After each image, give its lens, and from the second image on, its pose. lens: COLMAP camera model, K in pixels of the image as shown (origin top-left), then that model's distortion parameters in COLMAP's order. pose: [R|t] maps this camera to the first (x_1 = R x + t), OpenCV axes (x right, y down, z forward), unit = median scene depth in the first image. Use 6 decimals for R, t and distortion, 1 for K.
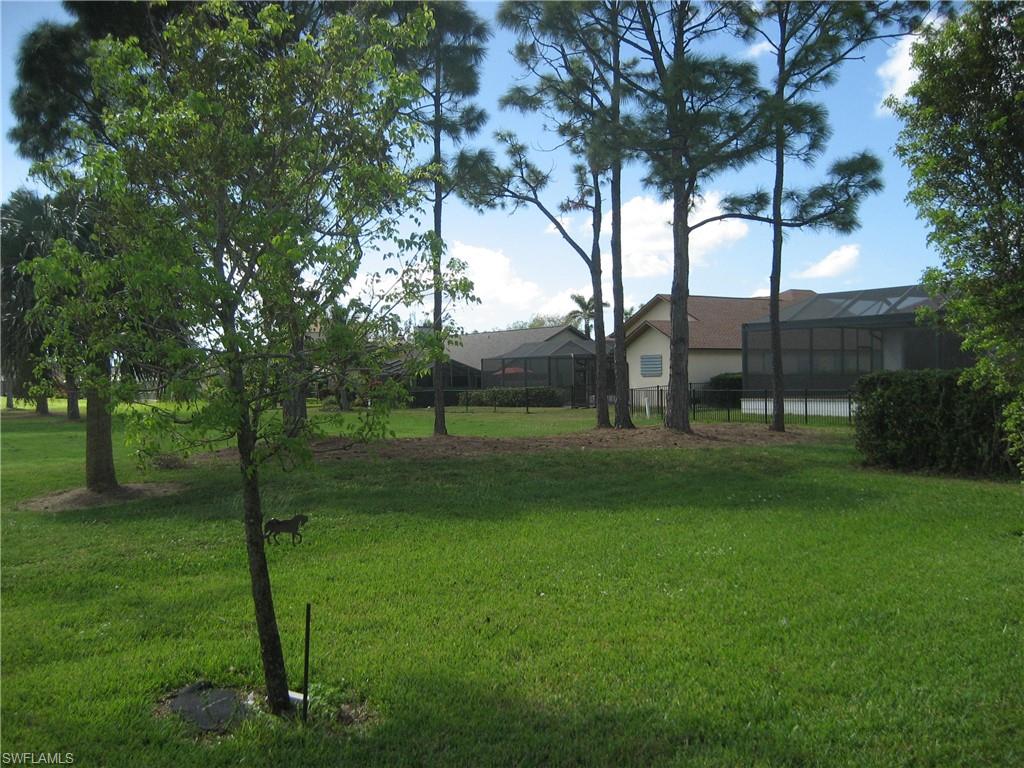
lens RADIAL K [[1059.0, 0, 512.0], [0, 1059.0, 384.0], [0, 0, 1]] dist [-0.155947, 0.215360]
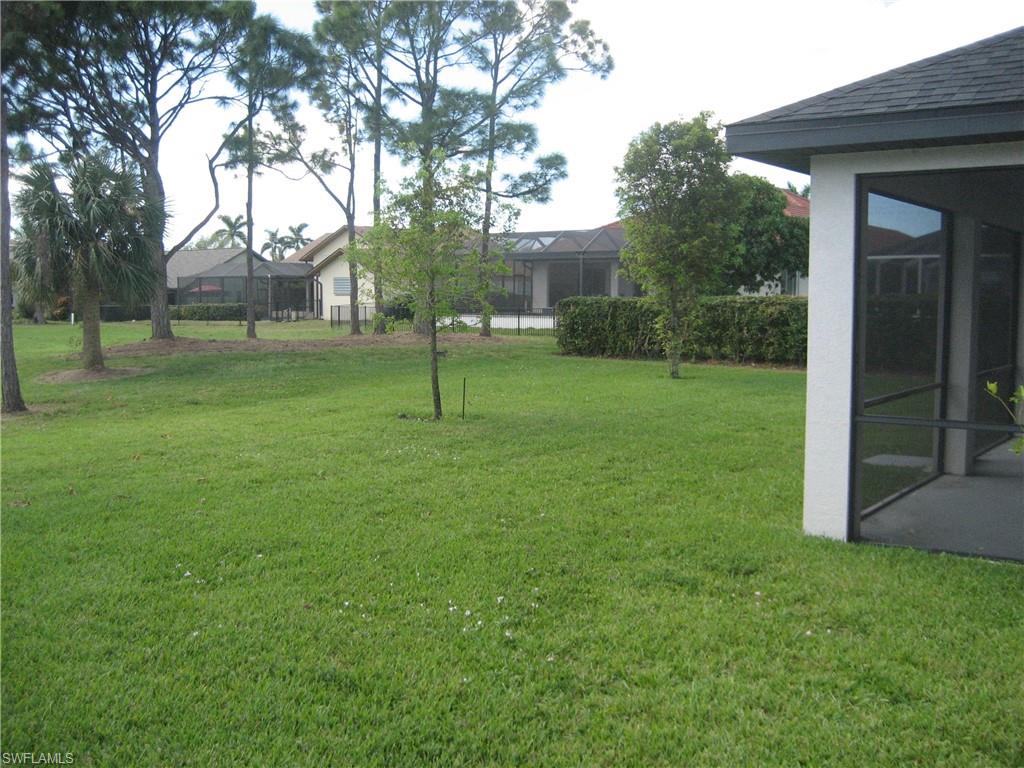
lens RADIAL K [[1059.0, 0, 512.0], [0, 1059.0, 384.0], [0, 0, 1]] dist [-0.155947, 0.215360]
pose [[0.935203, -0.011348, 0.353931, -0.248314], [-0.016208, 0.997067, 0.074797, 0.000731], [-0.353741, -0.075687, 0.932276, -0.403587]]
